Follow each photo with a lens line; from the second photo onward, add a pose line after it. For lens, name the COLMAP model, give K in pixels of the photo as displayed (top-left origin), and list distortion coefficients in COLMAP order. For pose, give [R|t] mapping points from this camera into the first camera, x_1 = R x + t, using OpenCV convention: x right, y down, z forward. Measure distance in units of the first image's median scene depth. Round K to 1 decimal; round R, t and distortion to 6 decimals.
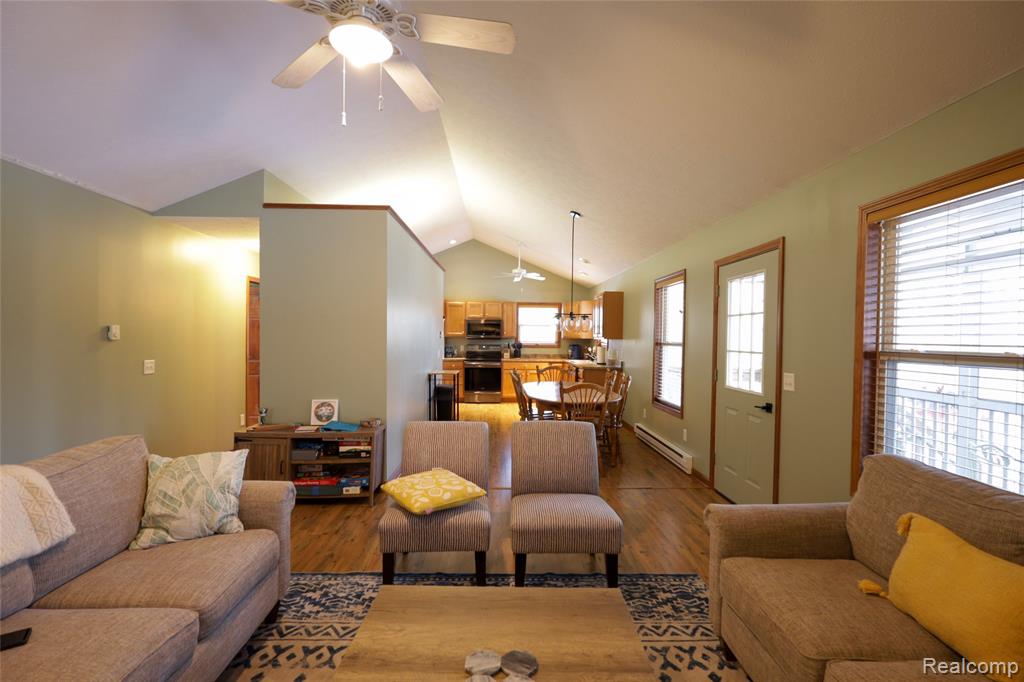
lens RADIAL K [[471.6, 0, 512.0], [0, 471.6, 341.0], [0, 0, 1]] dist [-0.002414, 0.000056]
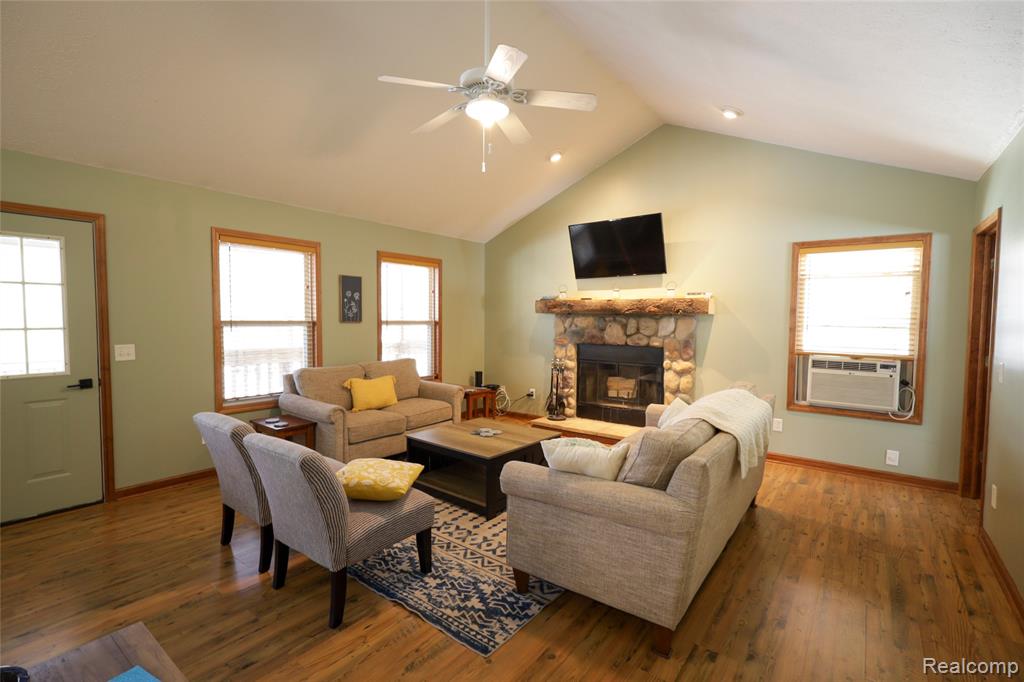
lens RADIAL K [[471.6, 0, 512.0], [0, 471.6, 341.0], [0, 0, 1]] dist [-0.002414, 0.000056]
pose [[-0.778255, -0.048760, 0.626053, -0.285402], [-0.009189, 0.997758, 0.066287, -0.007554], [-0.627881, 0.045835, -0.776958, 0.458662]]
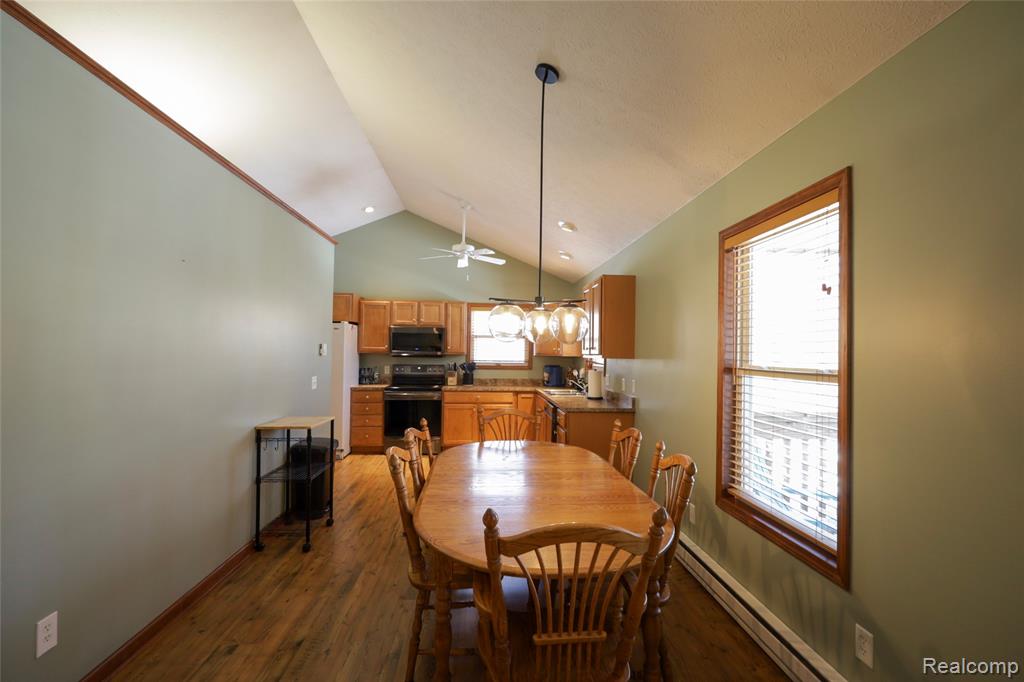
lens RADIAL K [[471.6, 0, 512.0], [0, 471.6, 341.0], [0, 0, 1]] dist [-0.002414, 0.000056]
pose [[0.999284, 0.004837, 0.037538, 0.054986], [-0.003532, 0.999389, -0.034762, -0.003824], [-0.037683, 0.034604, 0.998690, 0.366445]]
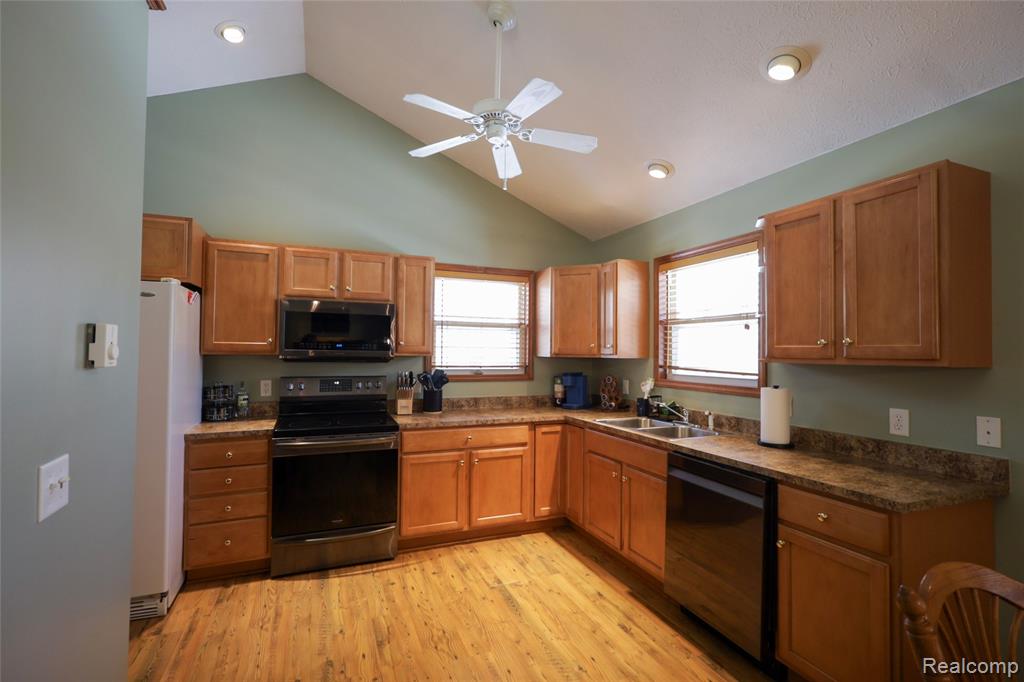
lens RADIAL K [[471.6, 0, 512.0], [0, 471.6, 341.0], [0, 0, 1]] dist [-0.002414, 0.000056]
pose [[0.935634, 0.007873, 0.352885, -0.070308], [0.003194, 0.999521, -0.030768, -0.008392], [-0.352958, 0.029914, 0.935161, 0.723307]]
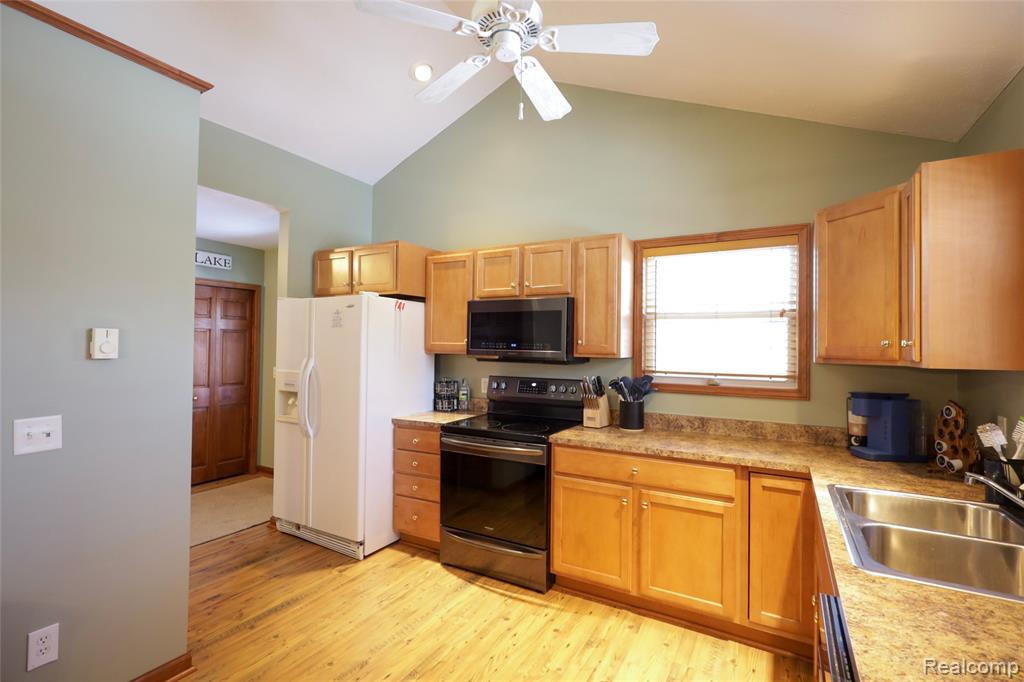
lens RADIAL K [[471.6, 0, 512.0], [0, 471.6, 341.0], [0, 0, 1]] dist [-0.002414, 0.000056]
pose [[0.851676, -0.005534, -0.524040, 0.114941], [-0.012908, 0.999419, -0.031532, -0.008629], [0.523910, 0.033619, 0.851110, 0.815133]]
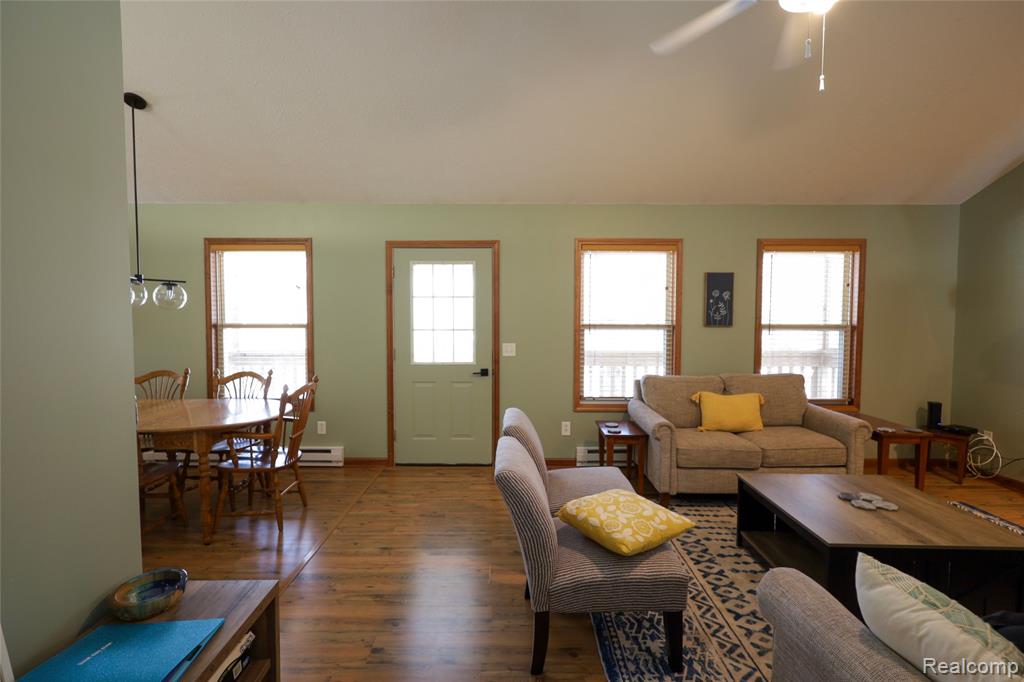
lens RADIAL K [[471.6, 0, 512.0], [0, 471.6, 341.0], [0, 0, 1]] dist [-0.002414, 0.000056]
pose [[0.027728, -0.060400, 0.997789, -0.274505], [0.010790, 0.998133, 0.060121, -0.007166], [-0.999557, 0.009099, 0.028328, 0.340150]]
